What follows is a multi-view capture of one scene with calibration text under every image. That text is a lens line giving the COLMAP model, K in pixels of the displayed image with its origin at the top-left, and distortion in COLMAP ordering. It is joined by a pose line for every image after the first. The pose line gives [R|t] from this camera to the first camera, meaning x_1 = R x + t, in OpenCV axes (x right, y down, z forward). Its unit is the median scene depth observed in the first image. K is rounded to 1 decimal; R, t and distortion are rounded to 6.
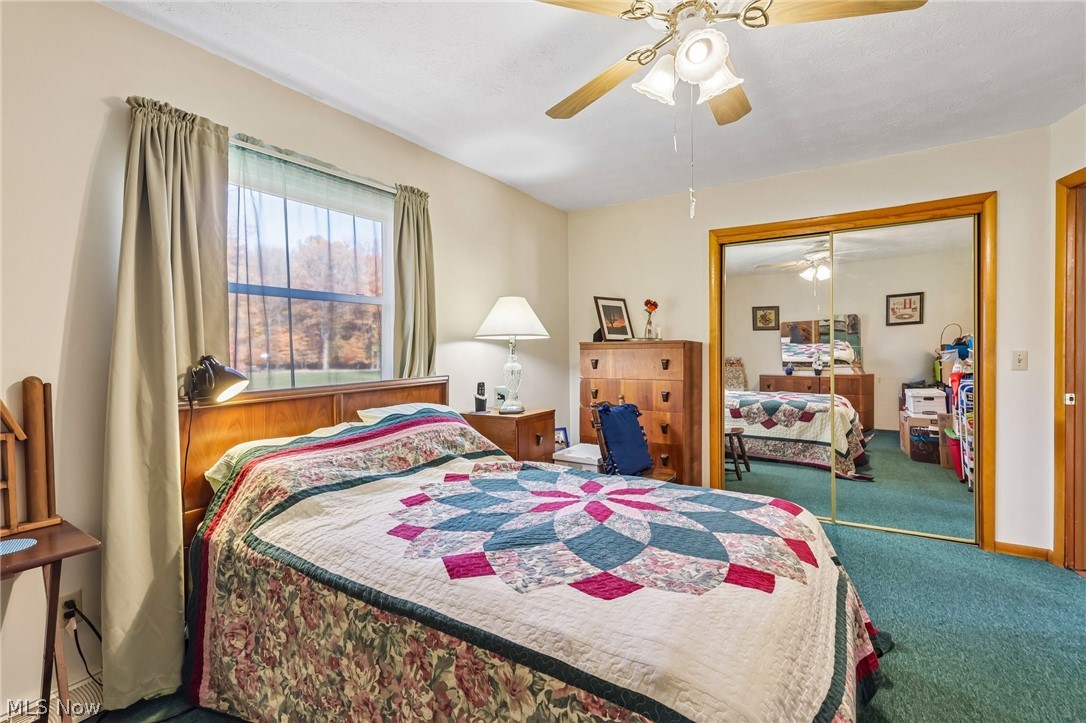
lens RADIAL K [[511.3, 0, 536.9], [0, 511.3, 355.9], [0, 0, 1]] dist [0.002637, 0.000468]
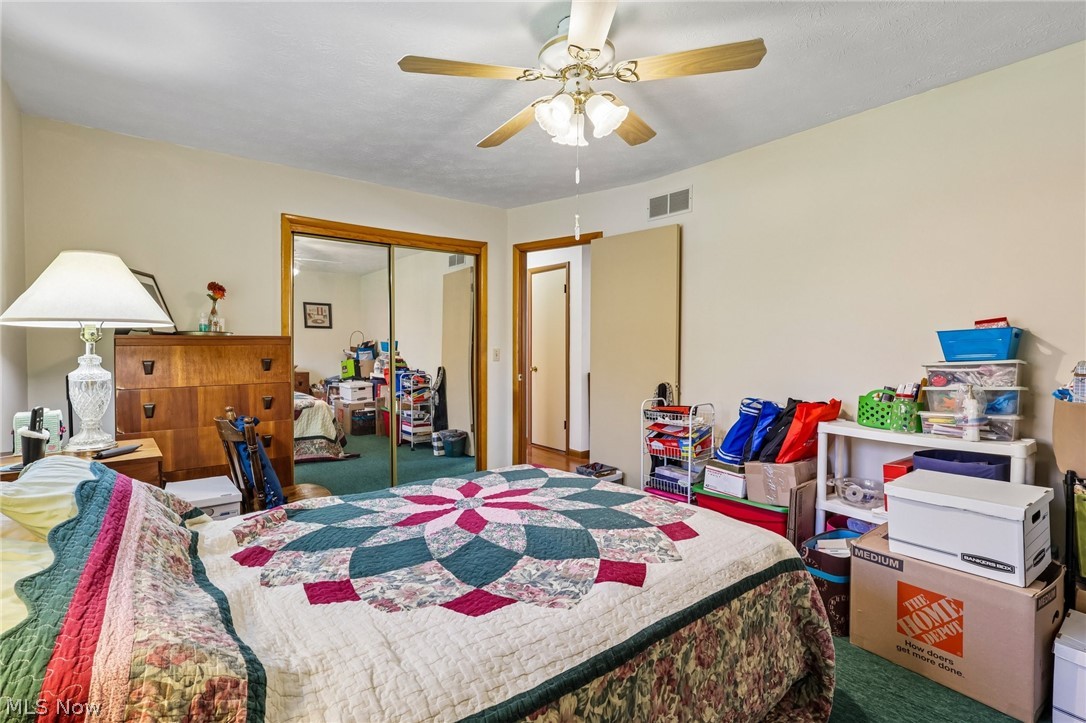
lens RADIAL K [[511.3, 0, 540.6], [0, 511.3, 363.6], [0, 0, 1]] dist [0.002637, 0.000468]
pose [[0.314700, -0.024749, 0.948869, -0.753859], [0.009624, 0.999692, 0.022882, 0.000091], [-0.949142, 0.001931, 0.314841, 0.593978]]
